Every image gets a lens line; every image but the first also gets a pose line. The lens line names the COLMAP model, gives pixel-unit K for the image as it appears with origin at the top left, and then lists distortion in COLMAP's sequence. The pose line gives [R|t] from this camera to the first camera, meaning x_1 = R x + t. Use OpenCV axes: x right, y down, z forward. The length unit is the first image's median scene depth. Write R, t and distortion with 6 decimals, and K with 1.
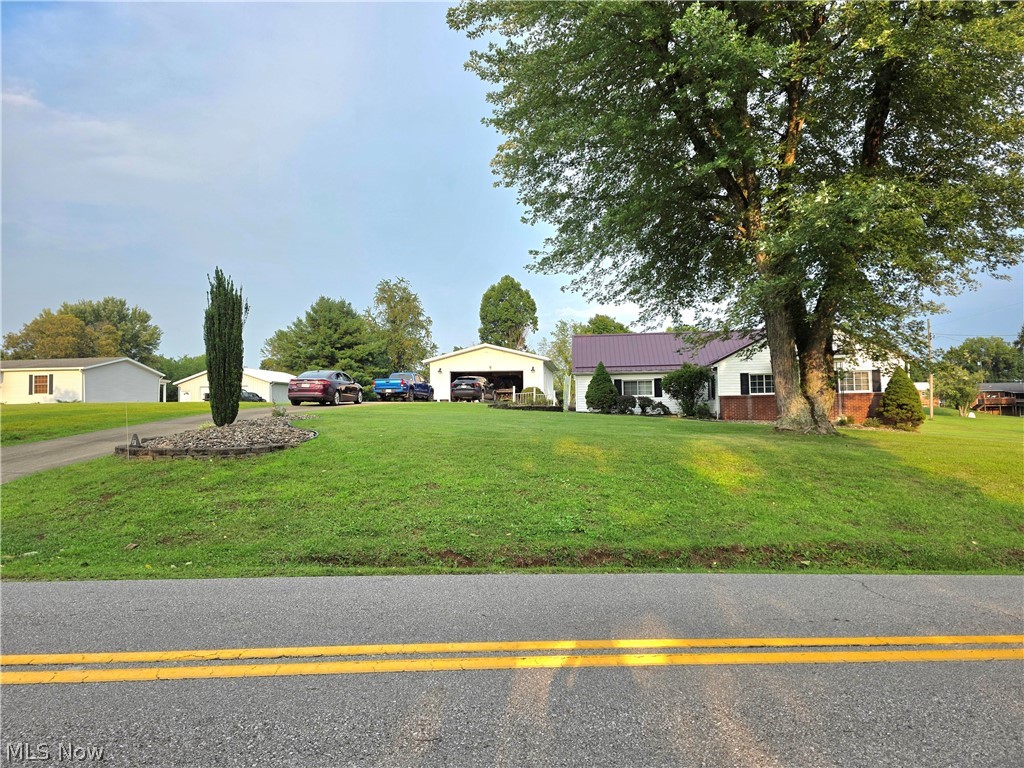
lens RADIAL K [[670.0, 0, 512.0], [0, 670.0, 384.0], [0, 0, 1]] dist [0.066213, -0.080675]
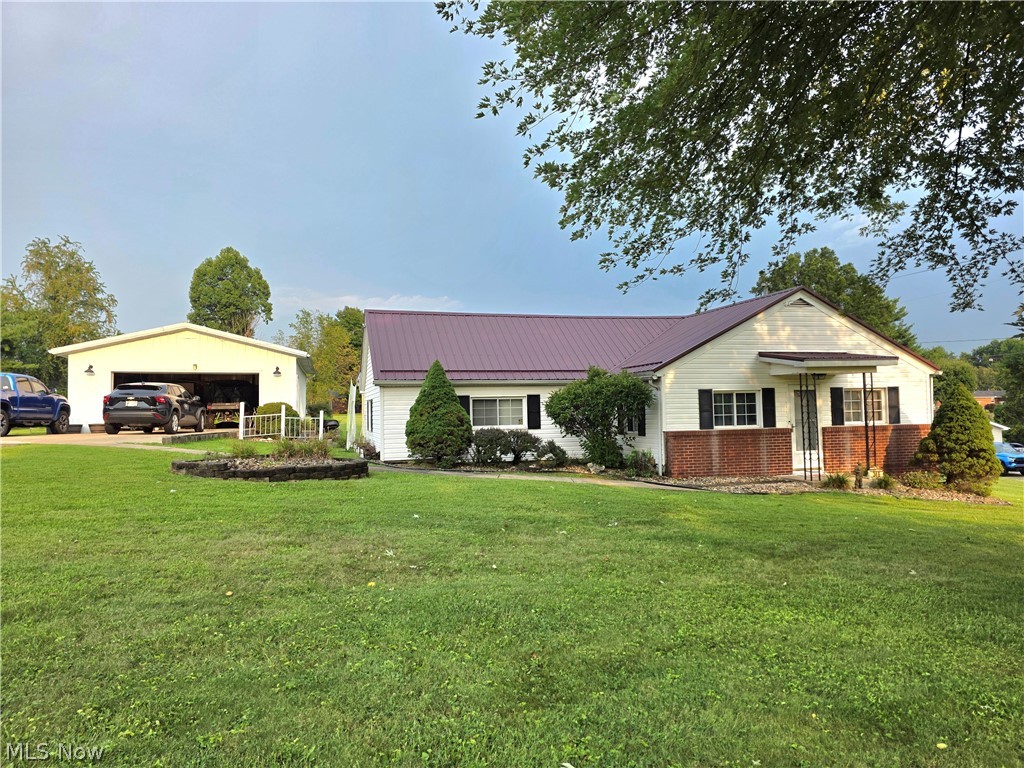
lens RADIAL K [[669.5, 0, 517.9], [0, 669.5, 388.8], [0, 0, 1]] dist [0.066156, -0.078557]
pose [[0.921833, 0.012521, 0.387386, -0.002832], [-0.013721, 0.999906, 0.000332, -0.010378], [-0.387345, -0.005621, 0.921918, 0.399797]]
